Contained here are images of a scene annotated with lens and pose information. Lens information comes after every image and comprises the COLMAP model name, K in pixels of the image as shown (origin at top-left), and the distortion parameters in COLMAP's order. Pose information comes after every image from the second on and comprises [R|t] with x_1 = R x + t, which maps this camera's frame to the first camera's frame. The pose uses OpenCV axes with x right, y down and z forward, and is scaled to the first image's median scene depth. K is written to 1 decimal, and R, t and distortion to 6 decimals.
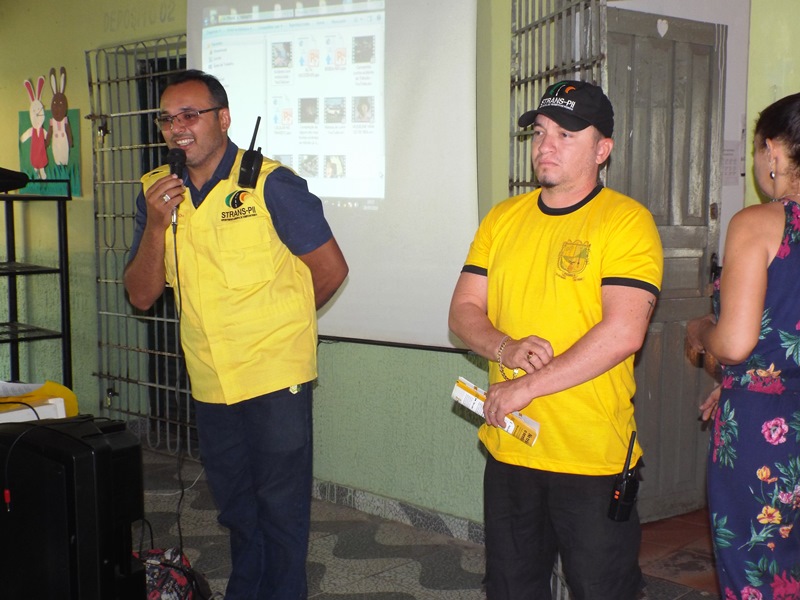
lens RADIAL K [[1102.5, 0, 413.7], [0, 1102.5, 302.5], [0, 0, 1]] dist [0.023675, 0.038849]
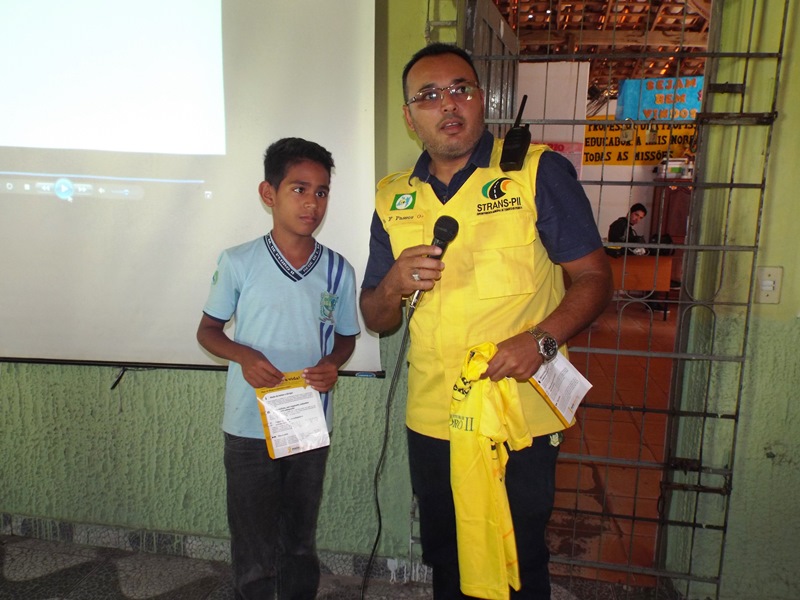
lens RADIAL K [[641.7, 0, 400.0], [0, 641.7, 326.1], [0, 0, 1]] dist [0.009776, 0.006685]
pose [[0.834856, -0.083025, 0.544172, -0.175040], [0.036143, 0.994695, 0.096313, -0.037386], [-0.549281, -0.060739, 0.833427, 0.498086]]
